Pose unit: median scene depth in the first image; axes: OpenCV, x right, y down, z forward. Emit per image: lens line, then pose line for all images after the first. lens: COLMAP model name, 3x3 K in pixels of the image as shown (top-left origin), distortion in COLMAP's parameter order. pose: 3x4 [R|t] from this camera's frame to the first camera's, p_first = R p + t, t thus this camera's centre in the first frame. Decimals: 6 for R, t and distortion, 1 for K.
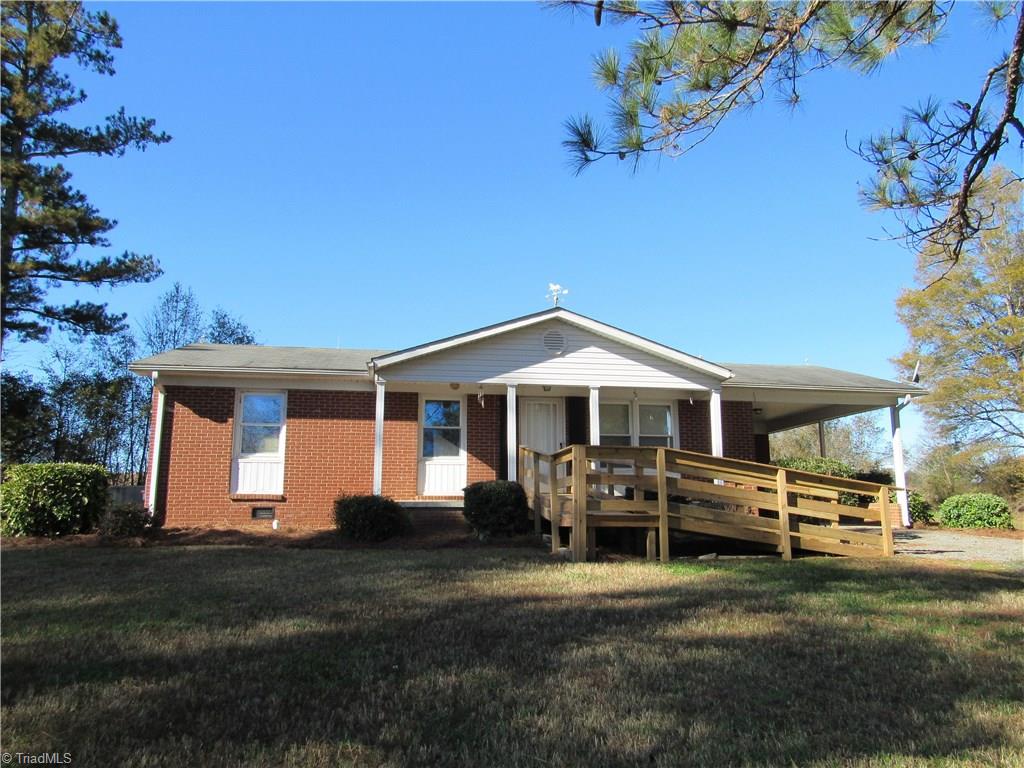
lens RADIAL K [[694.8, 0, 512.0], [0, 694.8, 384.0], [0, 0, 1]] dist [-0.021989, 0.000608]
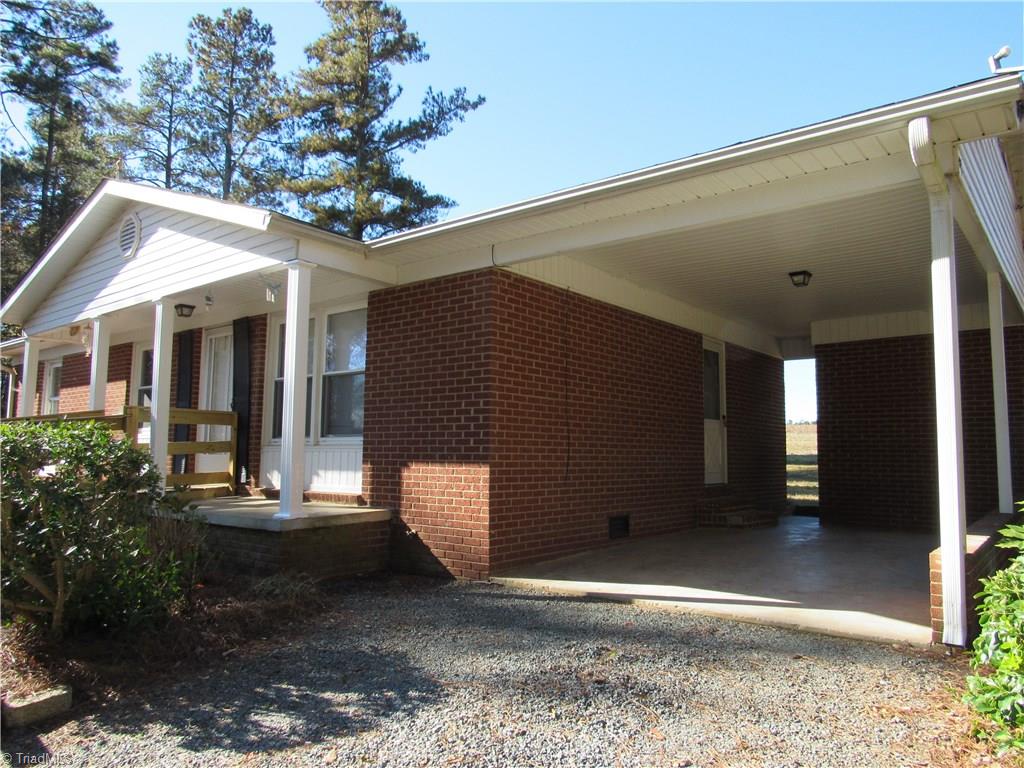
lens RADIAL K [[698.8, 0, 563.5], [0, 698.8, 386.9], [0, 0, 1]] dist [0.001684, 0.002746]
pose [[0.690658, -0.063967, -0.720347, 0.327741], [0.128314, 0.991115, 0.035014, 0.041917], [0.711707, -0.116613, 0.692730, 0.369510]]
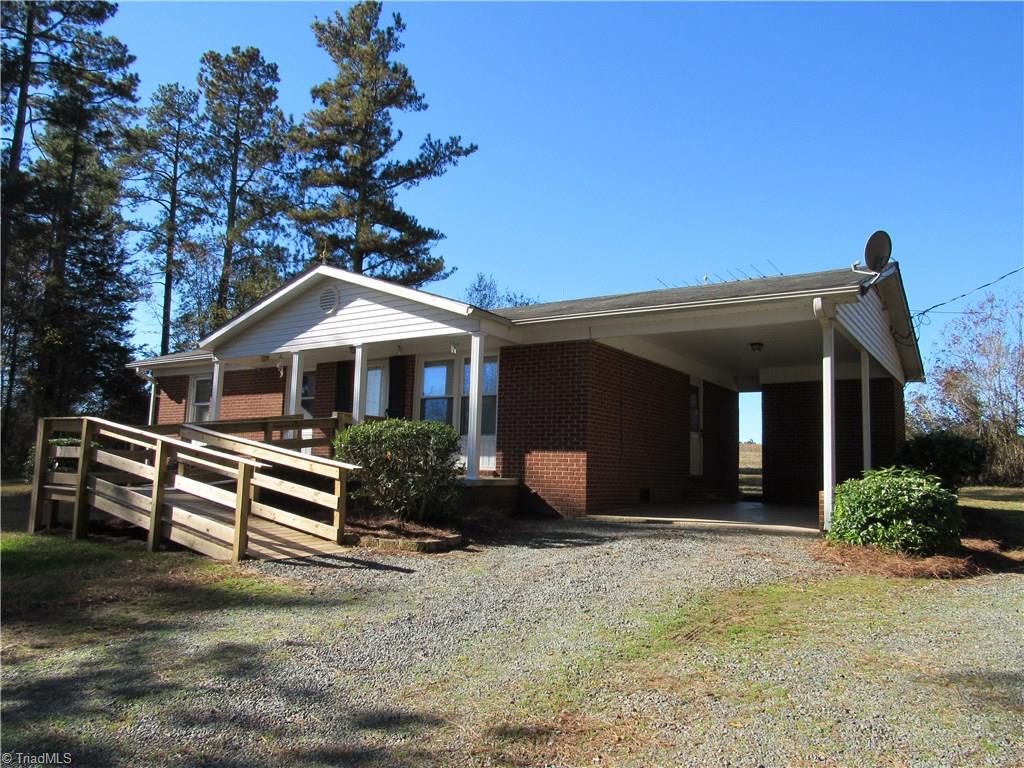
lens RADIAL K [[698.8, 0, 563.5], [0, 698.8, 386.9], [0, 0, 1]] dist [0.001684, 0.002746]
pose [[0.749973, -0.057453, -0.658968, 0.391633], [0.094812, 0.995271, 0.021132, 0.027390], [0.654638, -0.078327, 0.751874, 0.224152]]
